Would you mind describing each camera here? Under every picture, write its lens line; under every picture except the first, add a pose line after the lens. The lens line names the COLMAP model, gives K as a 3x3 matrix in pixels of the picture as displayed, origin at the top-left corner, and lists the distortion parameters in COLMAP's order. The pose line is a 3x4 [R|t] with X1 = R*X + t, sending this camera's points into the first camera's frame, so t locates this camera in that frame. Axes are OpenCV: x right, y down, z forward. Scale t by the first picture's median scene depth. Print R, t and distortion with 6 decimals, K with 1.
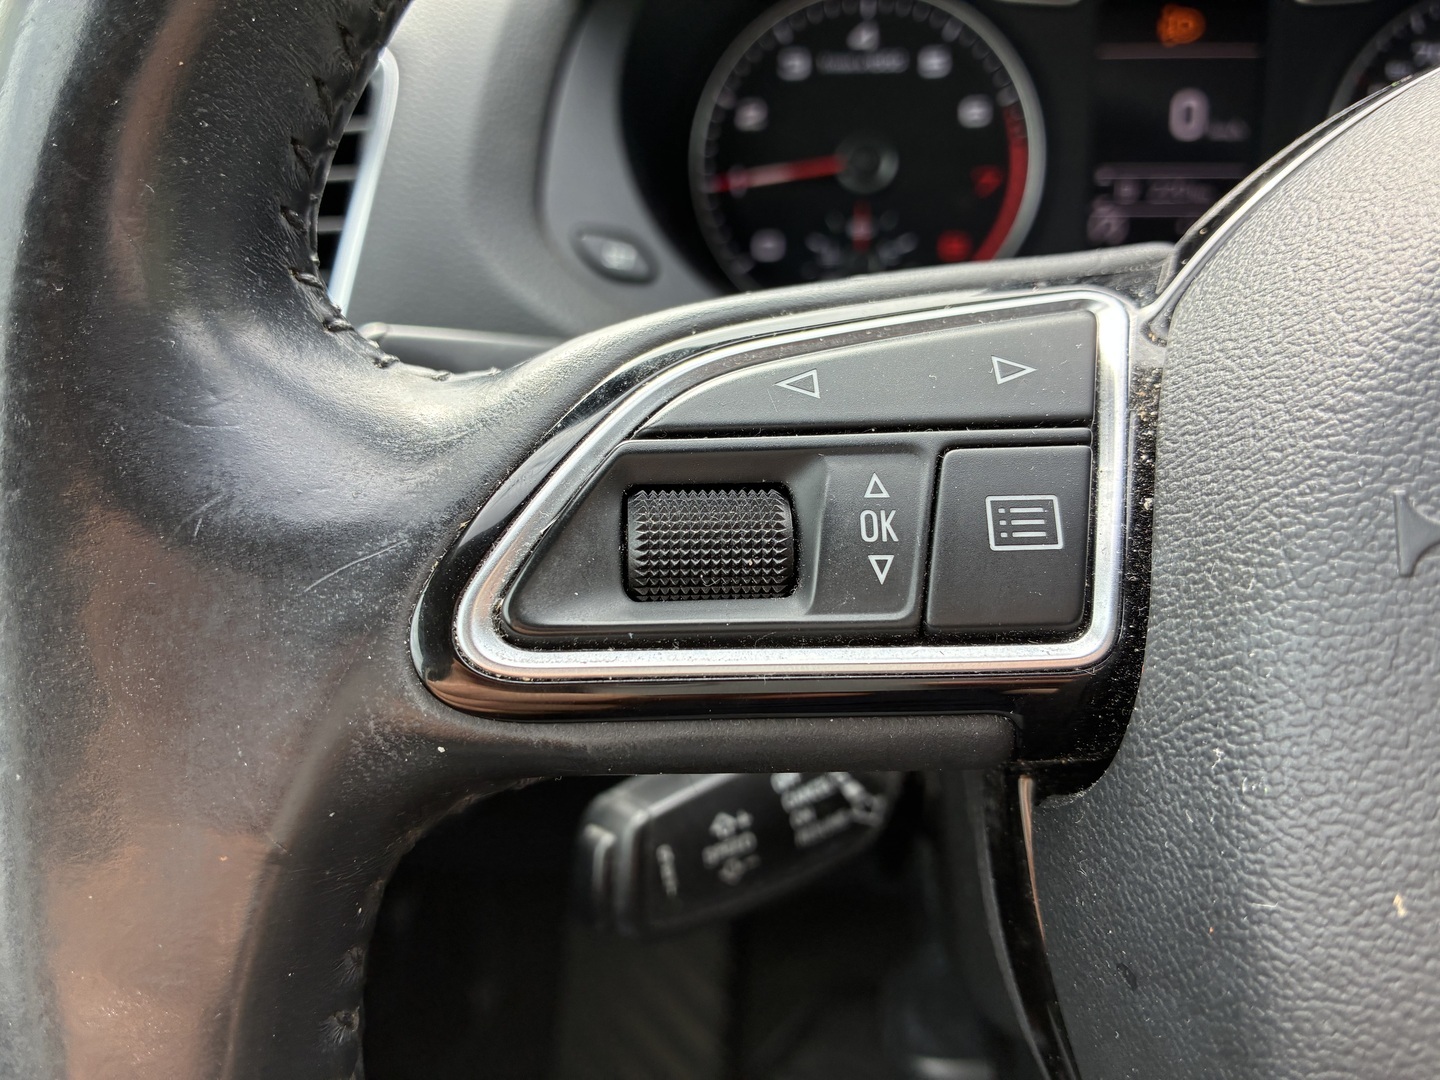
lens RADIAL K [[1113.8, 0, 718.3], [0, 1113.8, 543.3], [0, 0, 1]] dist [0.030247, -0.063042]
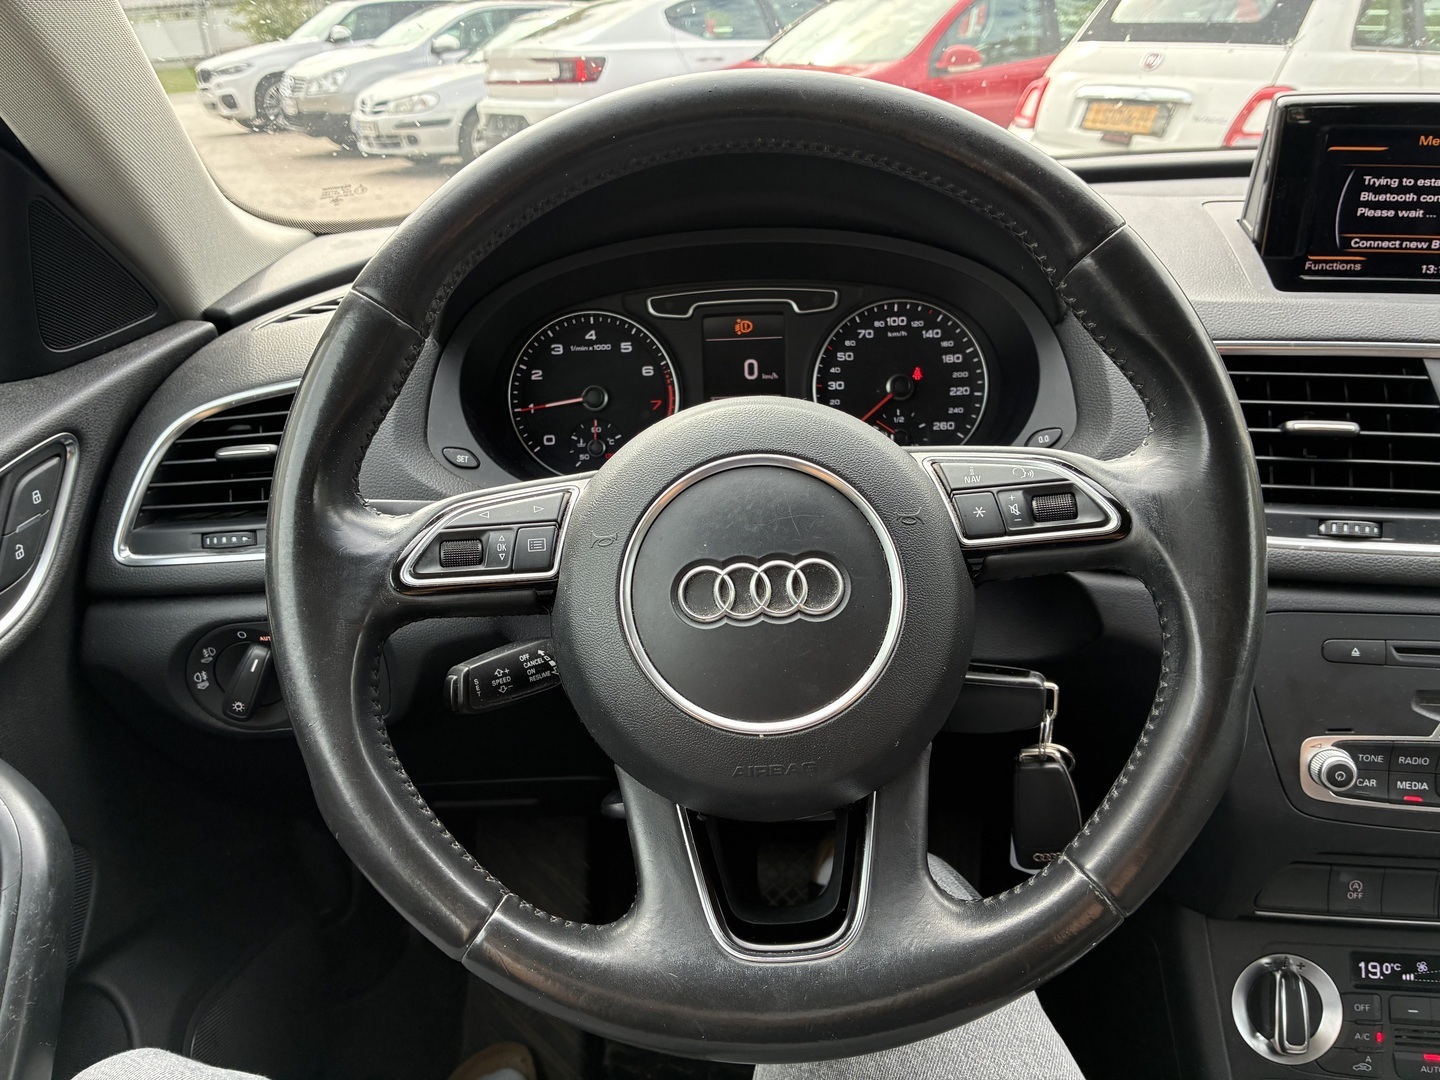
lens RADIAL K [[1113.8, 0, 721.4], [0, 1113.8, 558.9], [0, 0, 1]] dist [0.030247, -0.063042]
pose [[0.996075, -0.051798, 0.071769, 0.369004], [0.057867, 0.994678, -0.085248, 0.241498], [-0.066971, 0.089067, 0.993772, -1.794282]]
